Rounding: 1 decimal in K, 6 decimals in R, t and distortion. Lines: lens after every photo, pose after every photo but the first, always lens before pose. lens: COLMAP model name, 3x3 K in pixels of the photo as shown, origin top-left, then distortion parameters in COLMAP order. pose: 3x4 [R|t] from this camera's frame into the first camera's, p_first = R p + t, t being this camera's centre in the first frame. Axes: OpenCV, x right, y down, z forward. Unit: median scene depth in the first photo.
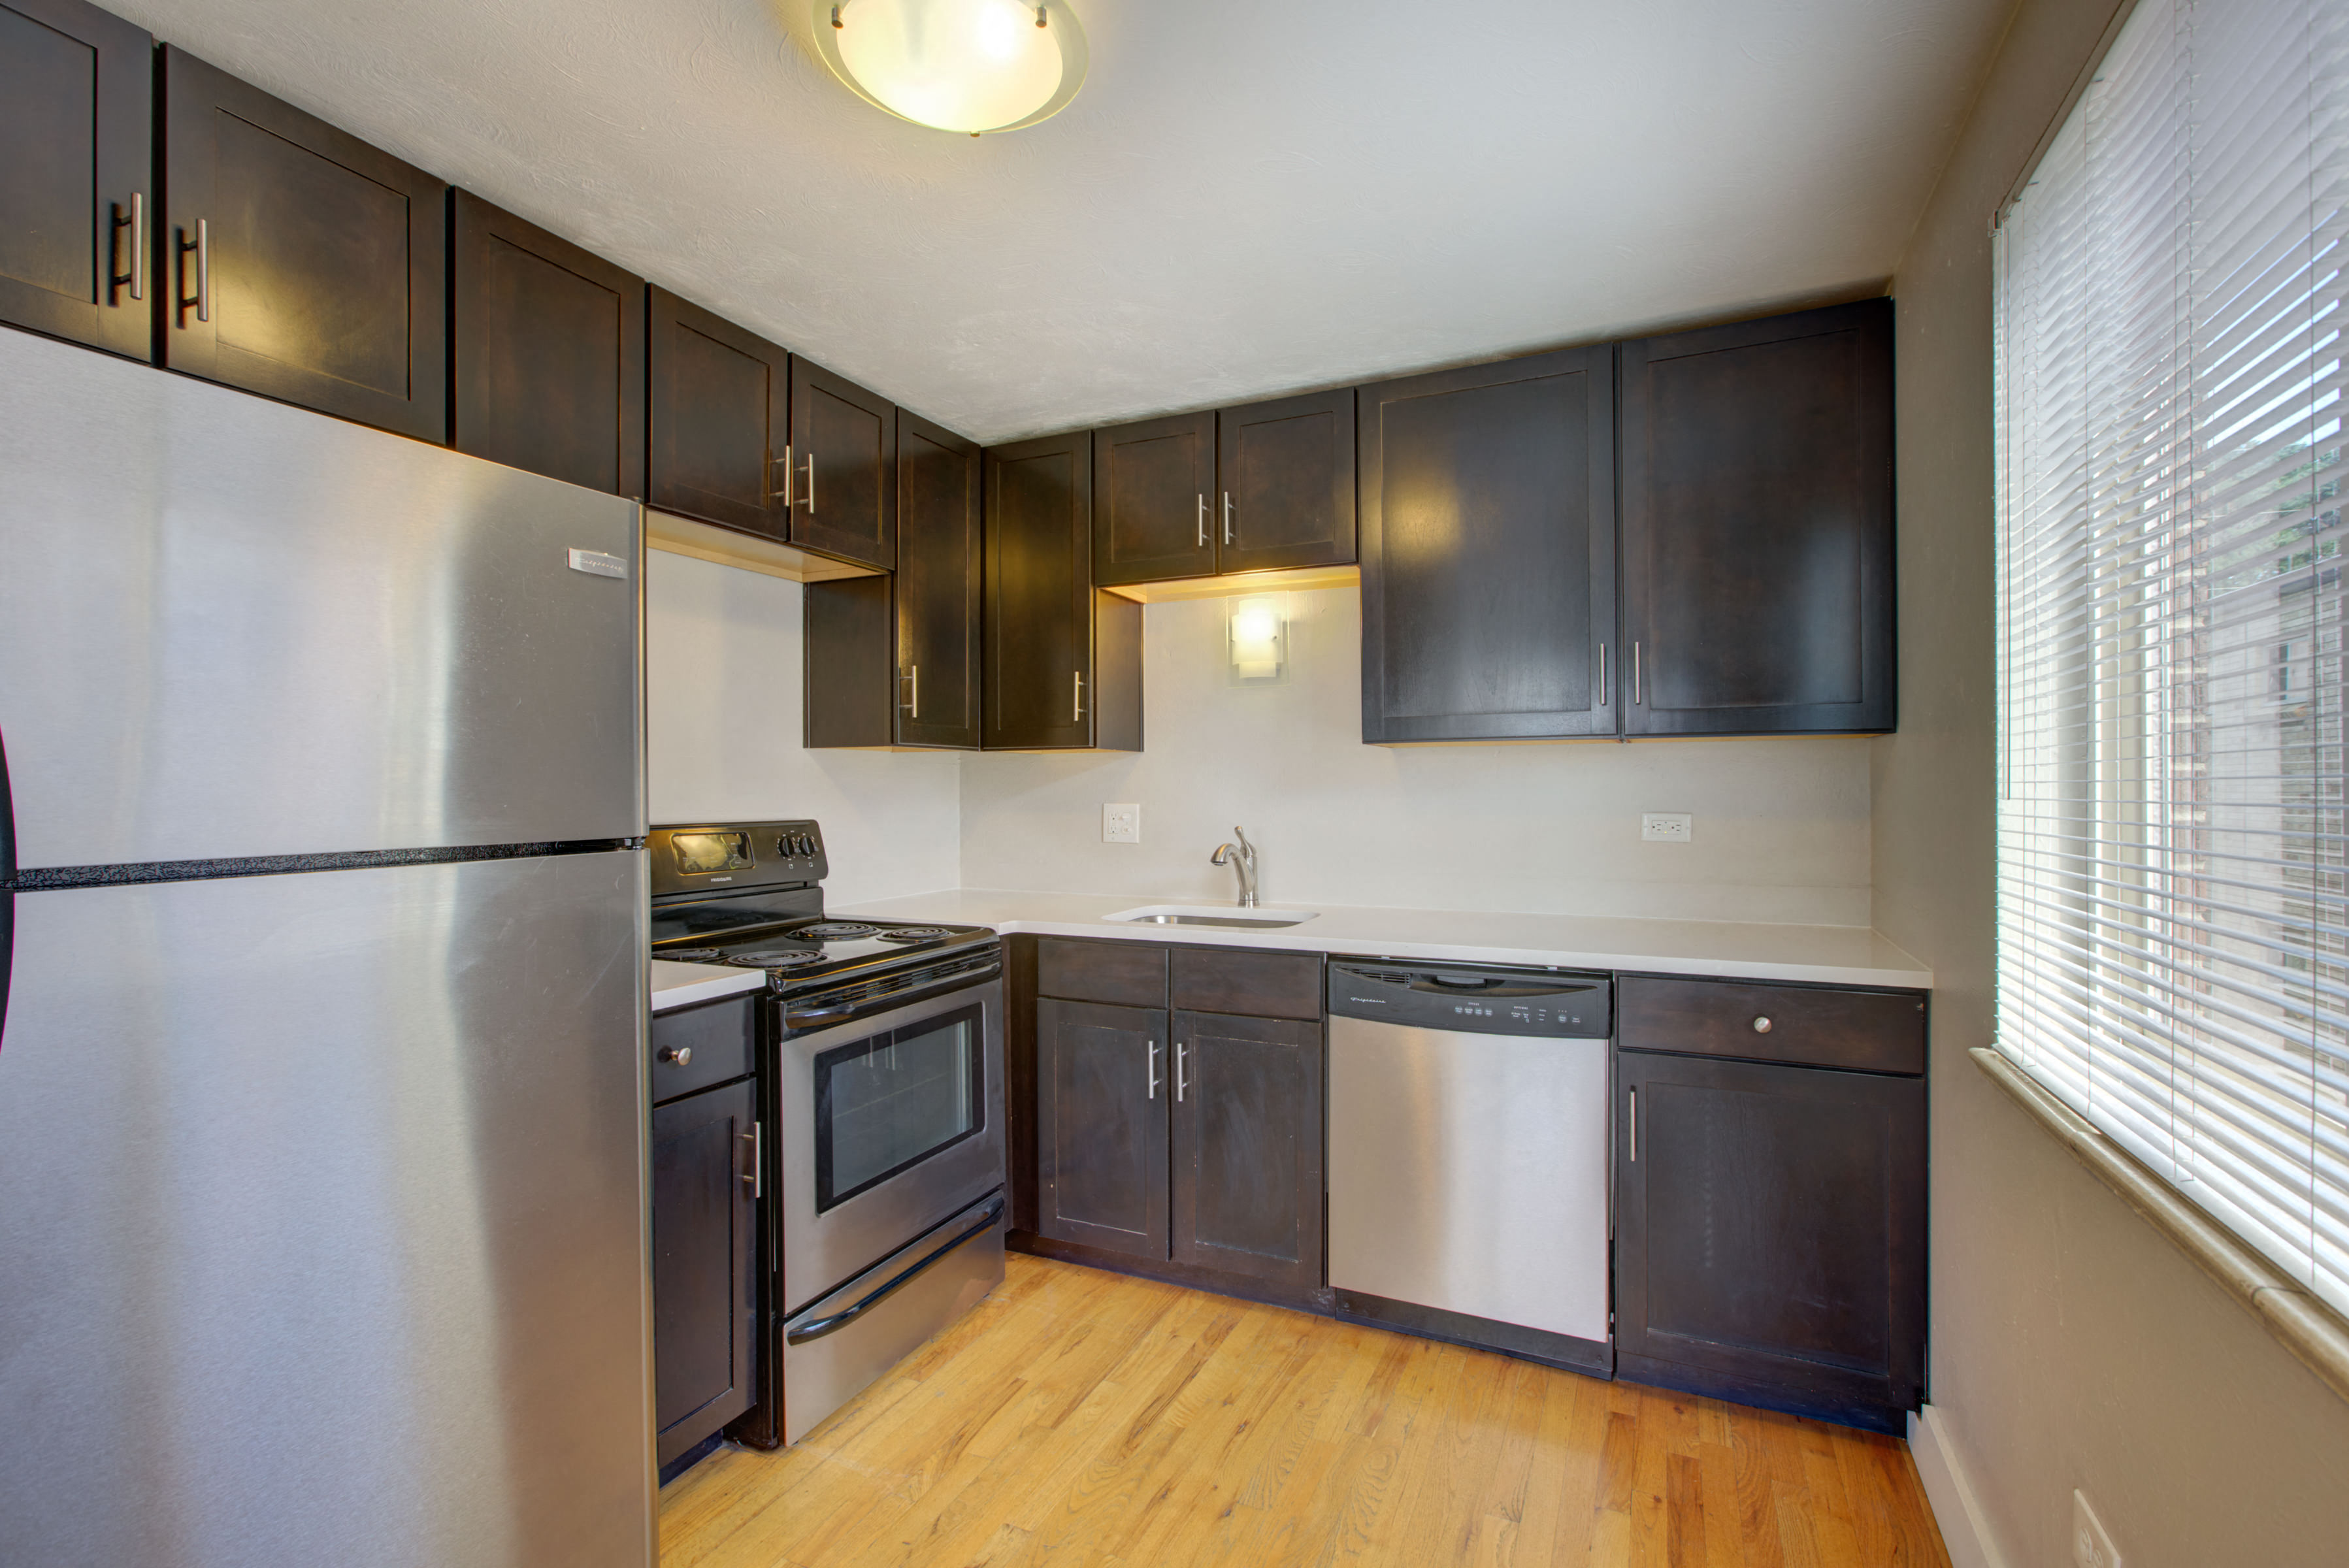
lens RADIAL K [[1040.4, 0, 1174.5], [0, 1040.4, 786.4], [0, 0, 1]] dist [0.001293, 0.000119]
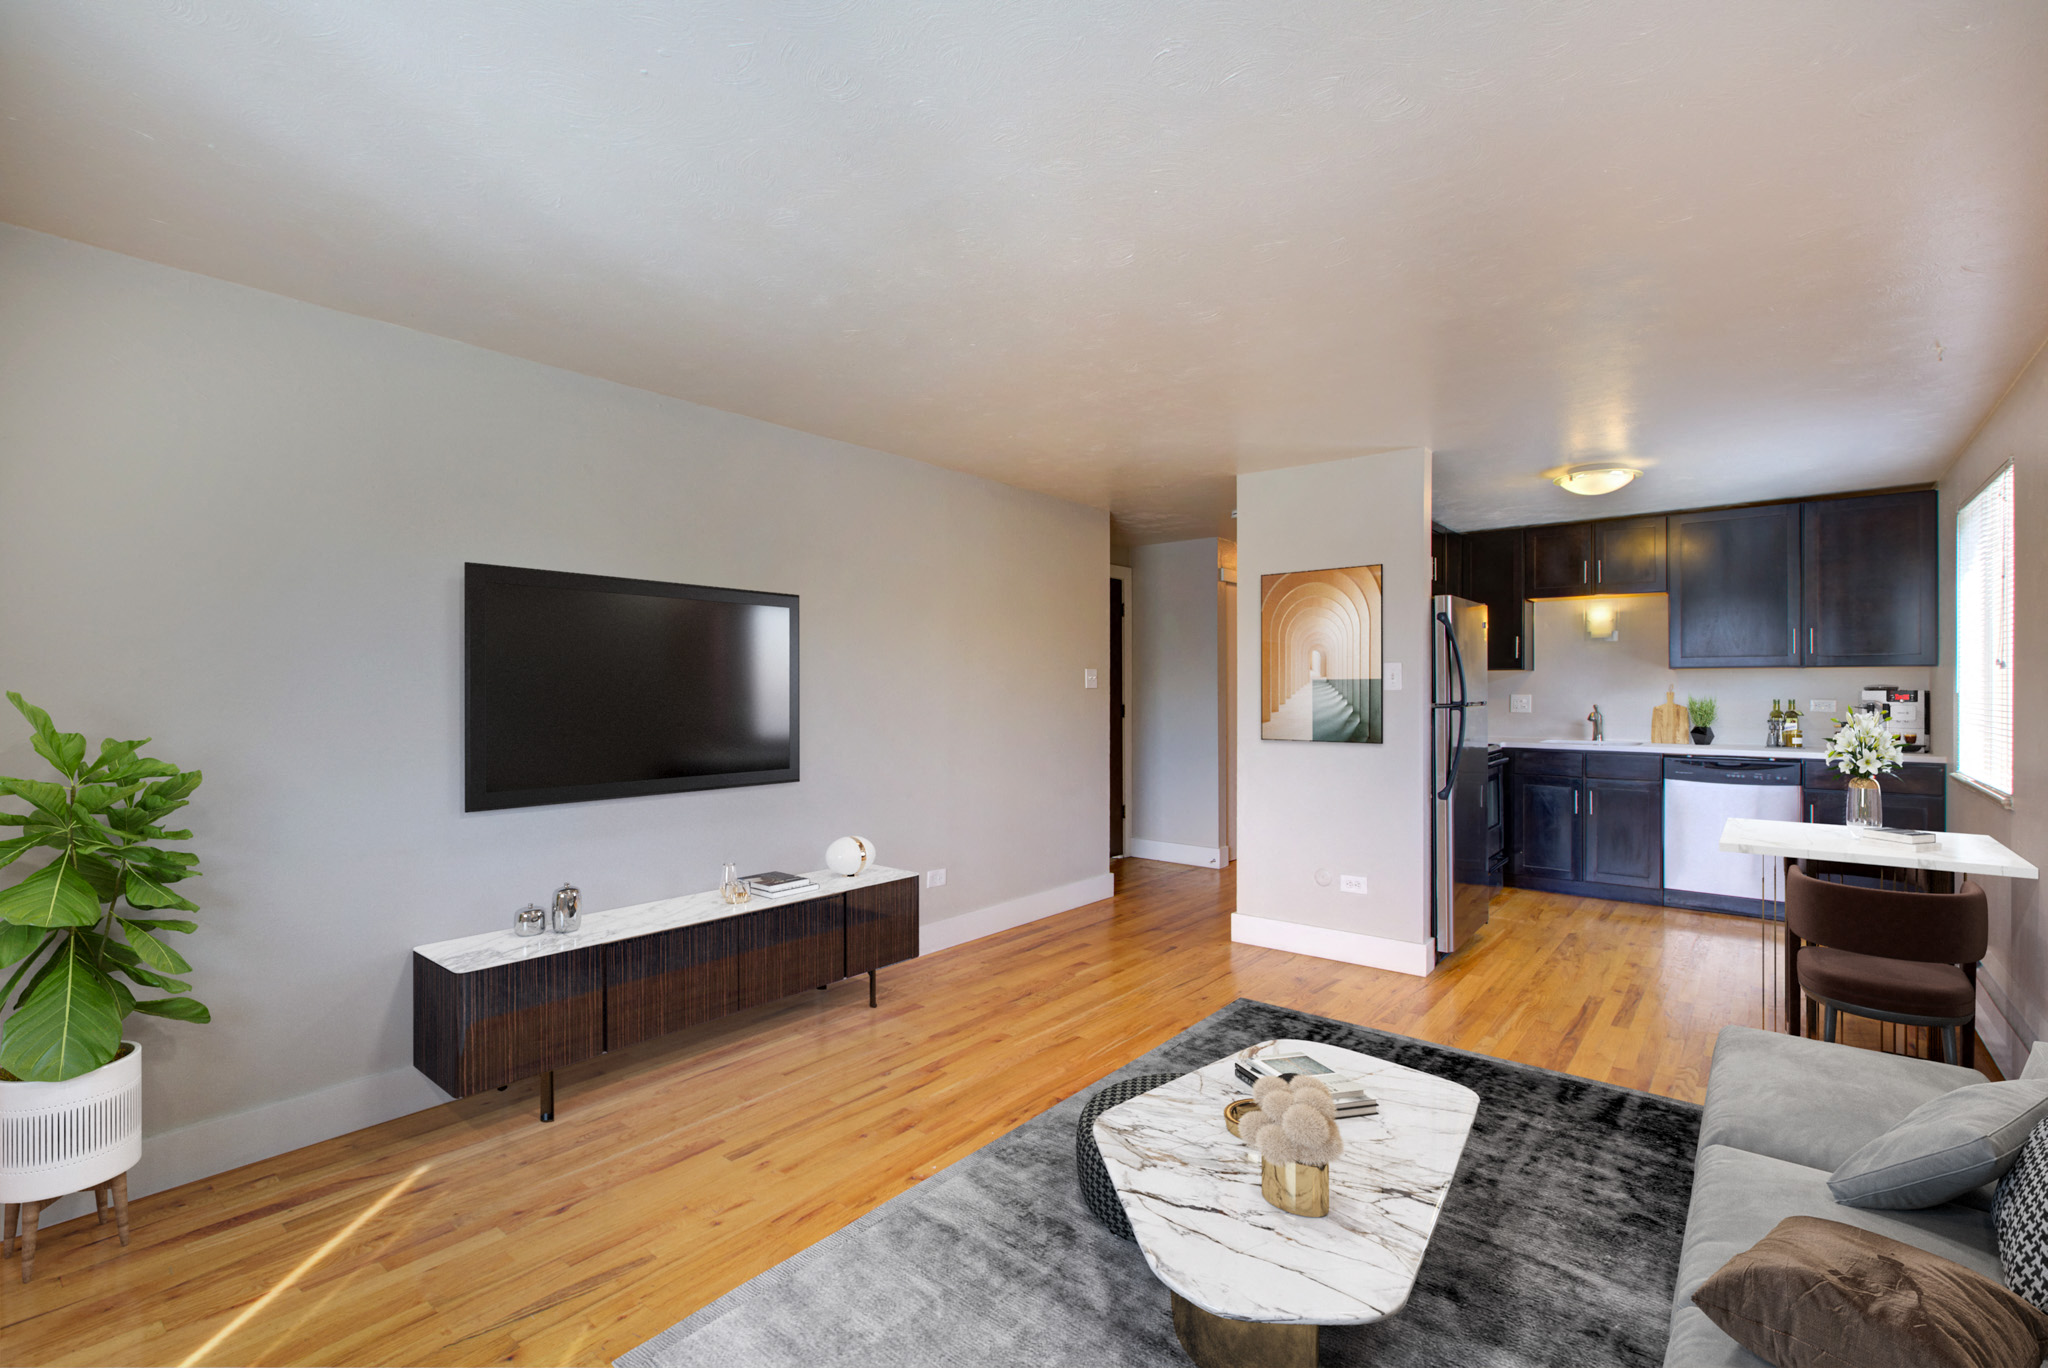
lens RADIAL K [[907.1, 0, 1022.2], [0, 907.1, 686.9], [0, 0, 1]] dist [0.001293, 0.000119]
pose [[0.956966, -0.003303, -0.290182, -0.647739], [0.003584, 0.999993, 0.000438, -0.006138], [0.290179, -0.001459, 0.956971, -1.430921]]
